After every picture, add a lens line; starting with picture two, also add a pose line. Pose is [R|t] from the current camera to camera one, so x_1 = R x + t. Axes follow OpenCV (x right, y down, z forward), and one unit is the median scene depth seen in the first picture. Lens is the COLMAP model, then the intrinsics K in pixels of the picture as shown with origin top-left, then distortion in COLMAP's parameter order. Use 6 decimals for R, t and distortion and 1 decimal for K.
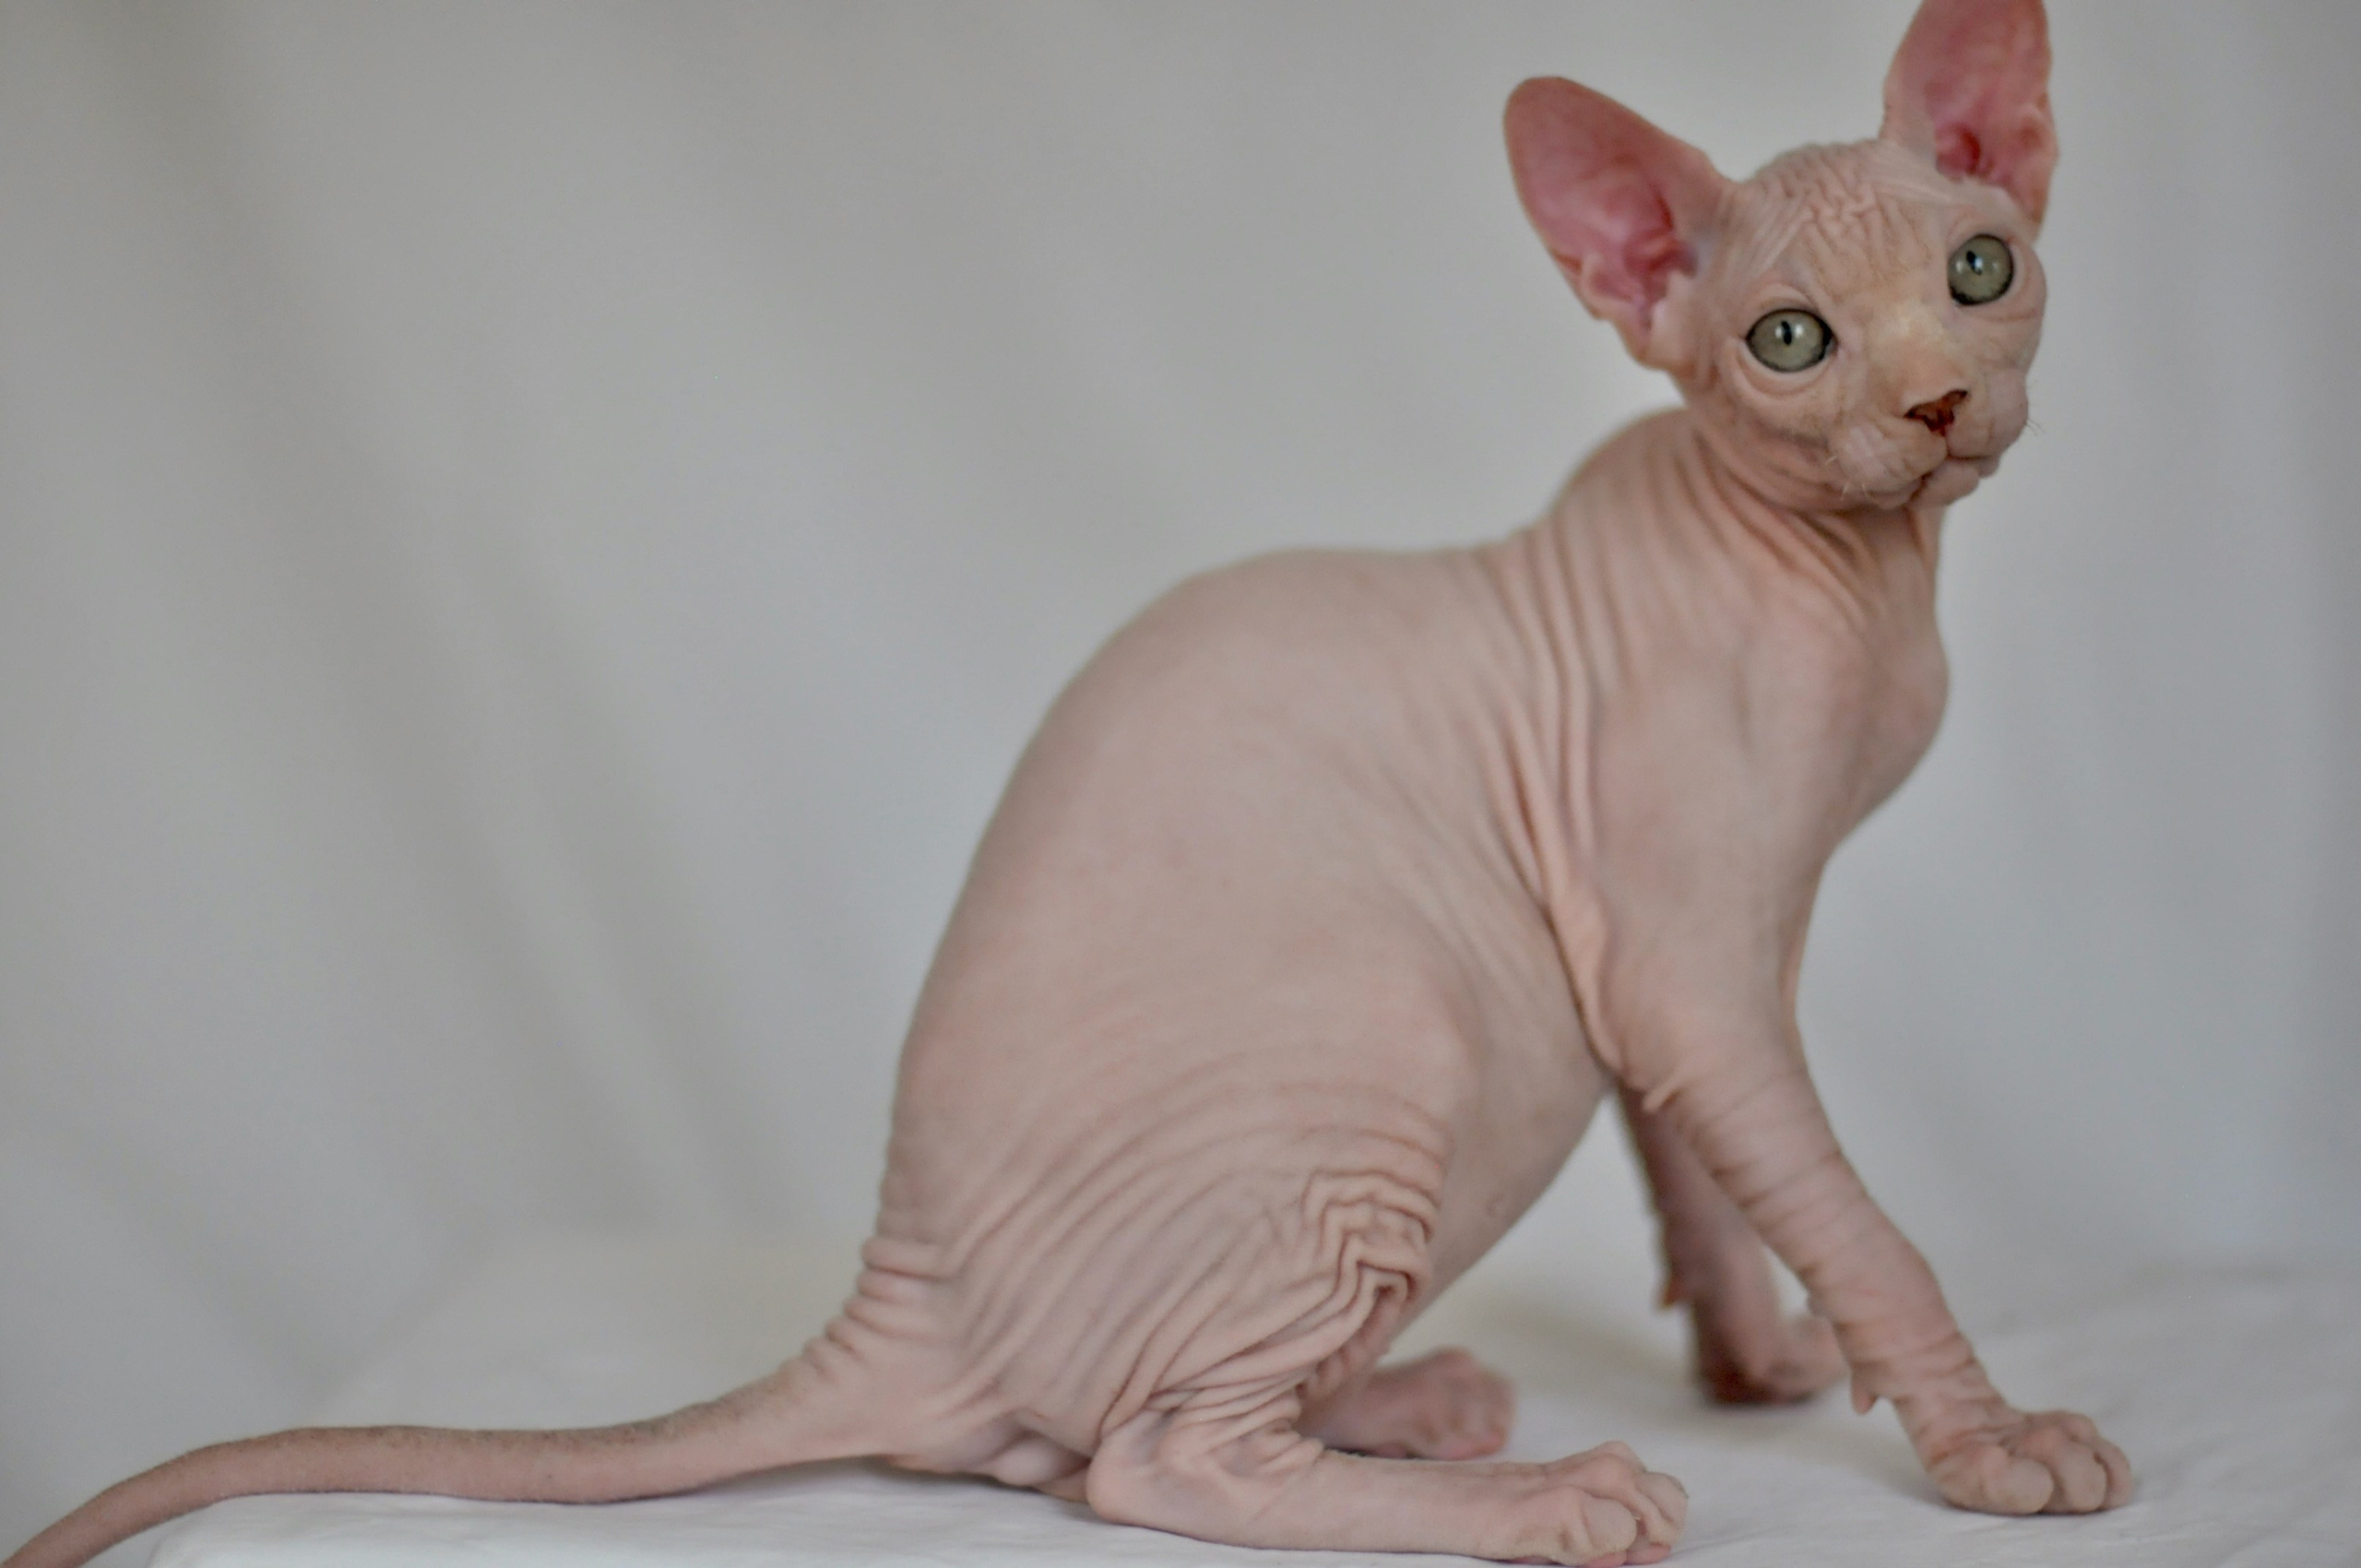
lens RADIAL K [[5844.1, 0, 1165.6], [0, 5844.1, 787.9], [0, 0, 1]] dist [-0.331596, 0.000000]
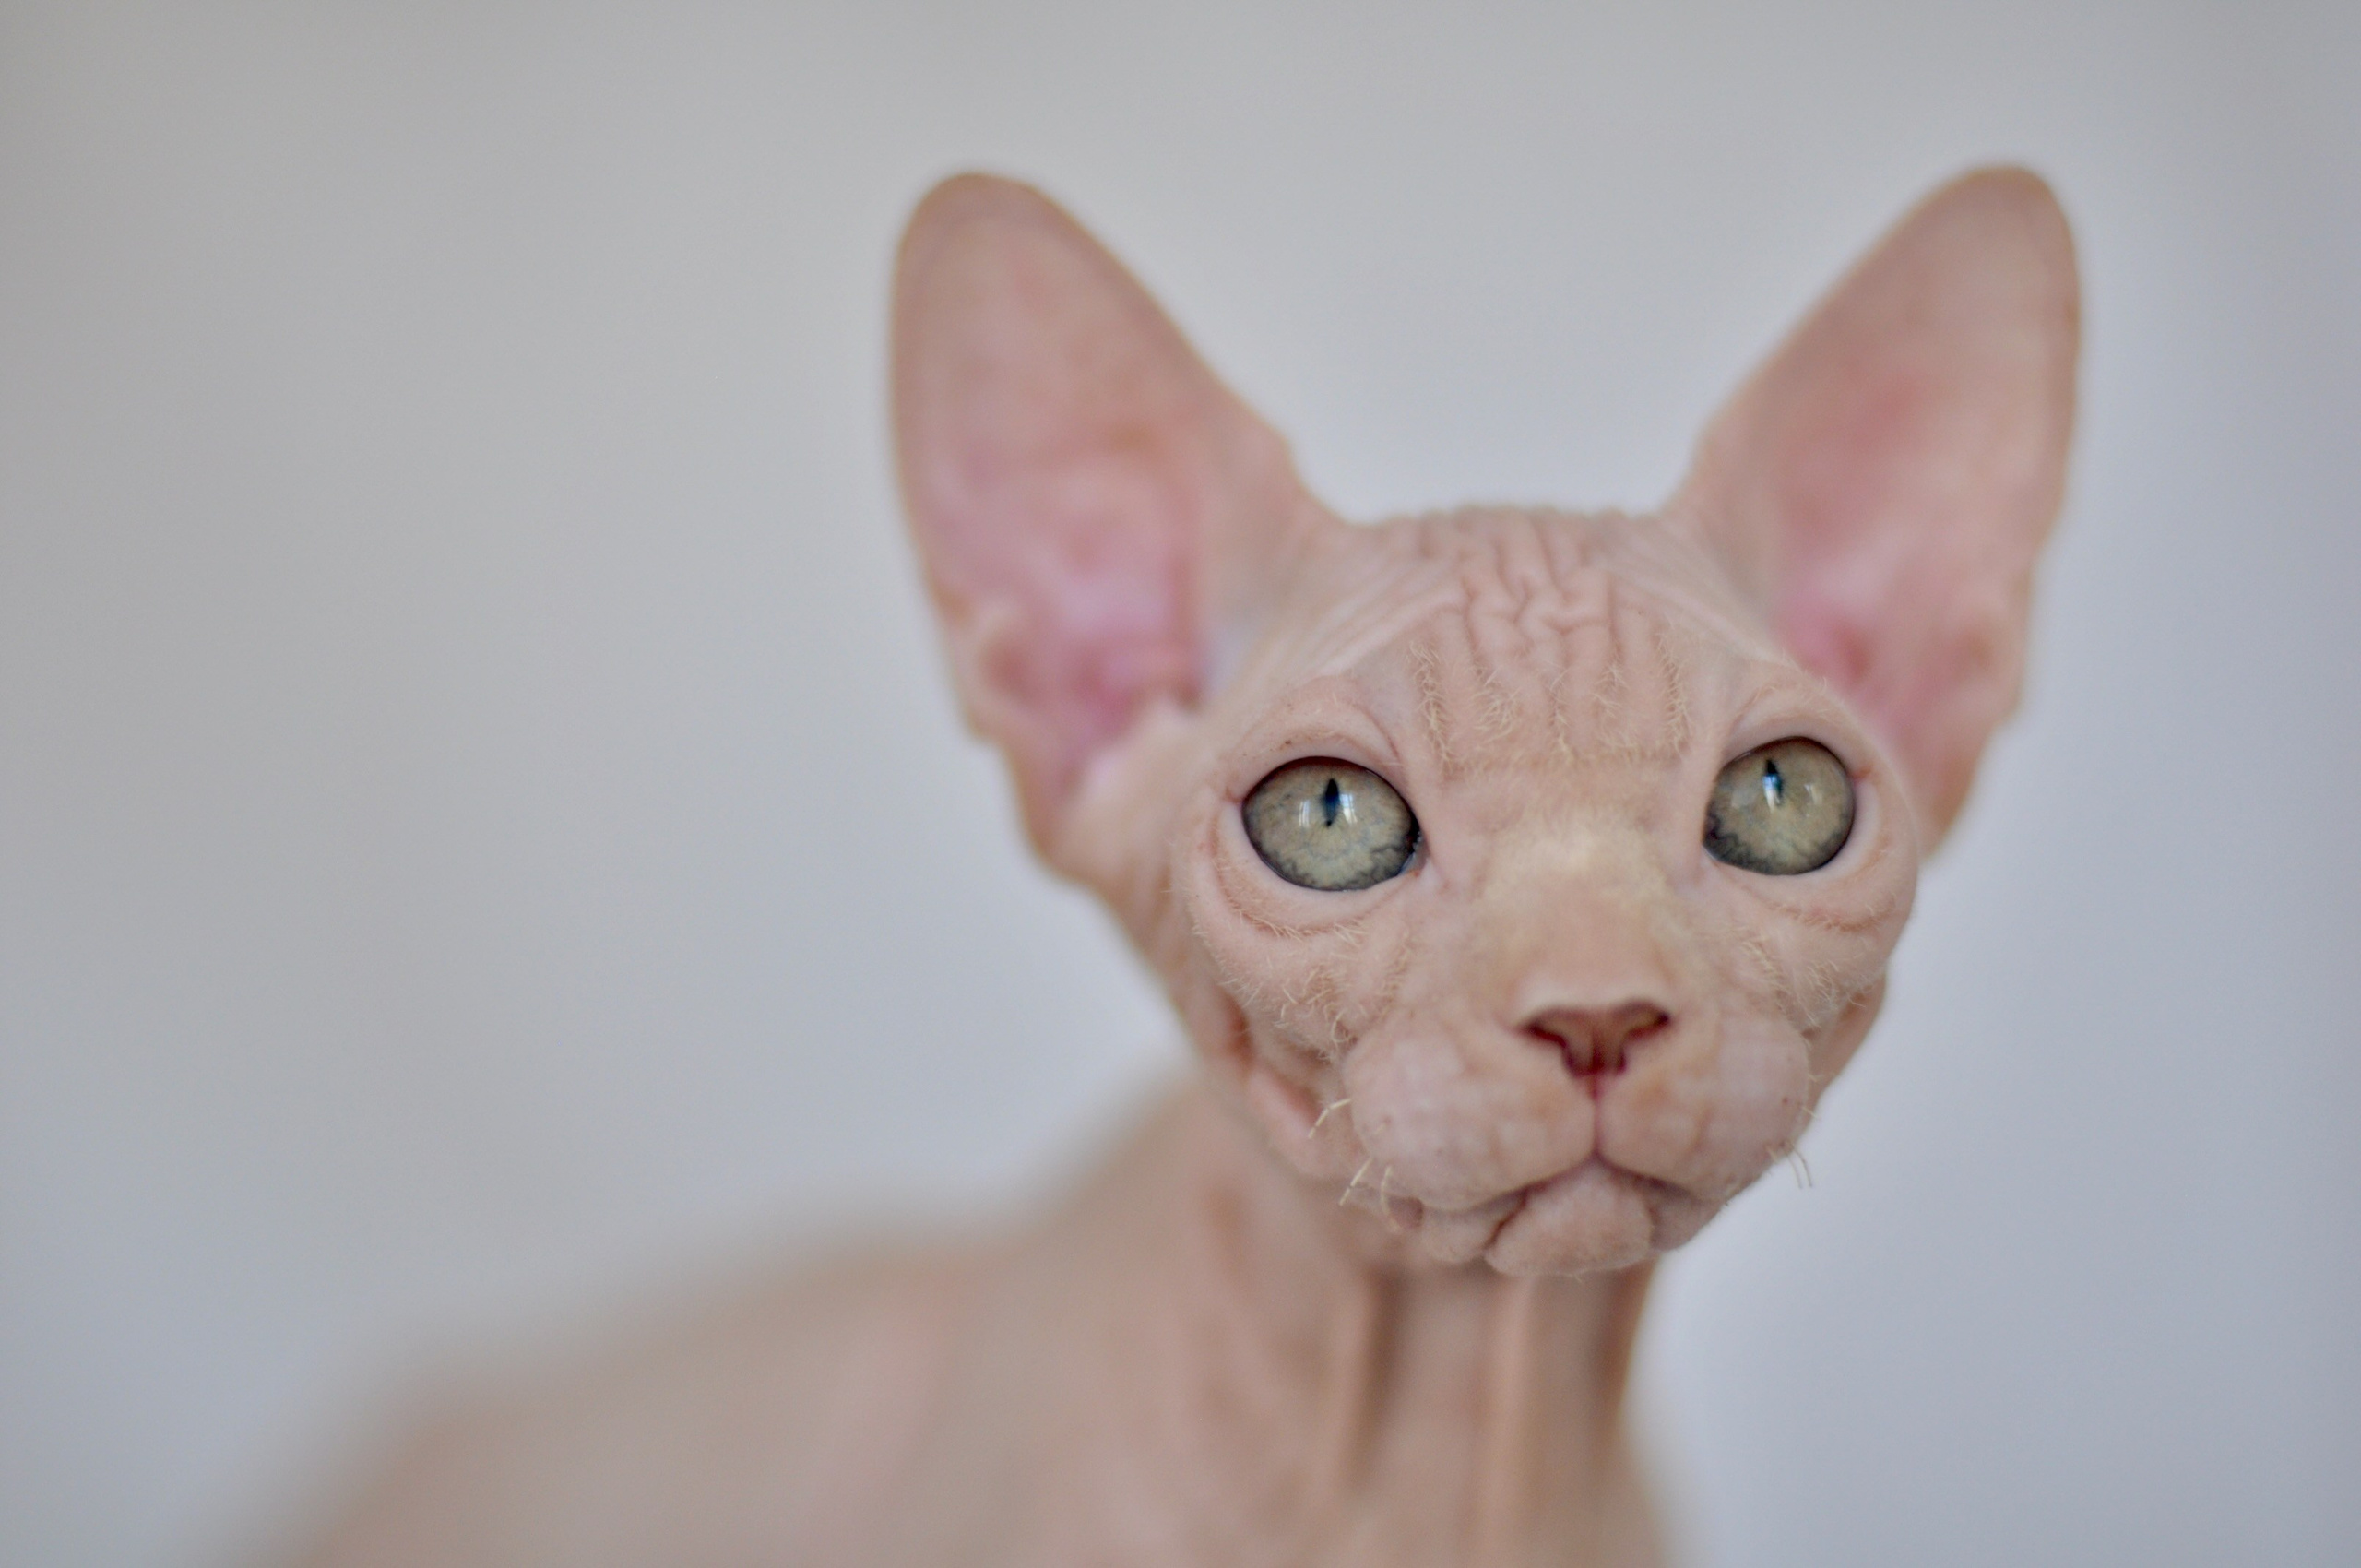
lens RADIAL K [[5939.3, 0, 1174.0], [0, 5939.3, 787.4], [0, 0, 1]] dist [0.367981, 0.000000]
pose [[0.952618, 0.303321, -0.022717, 0.105199], [-0.300104, 0.925085, -0.232712, 0.032329], [-0.049571, 0.228503, 0.972280, 0.545293]]
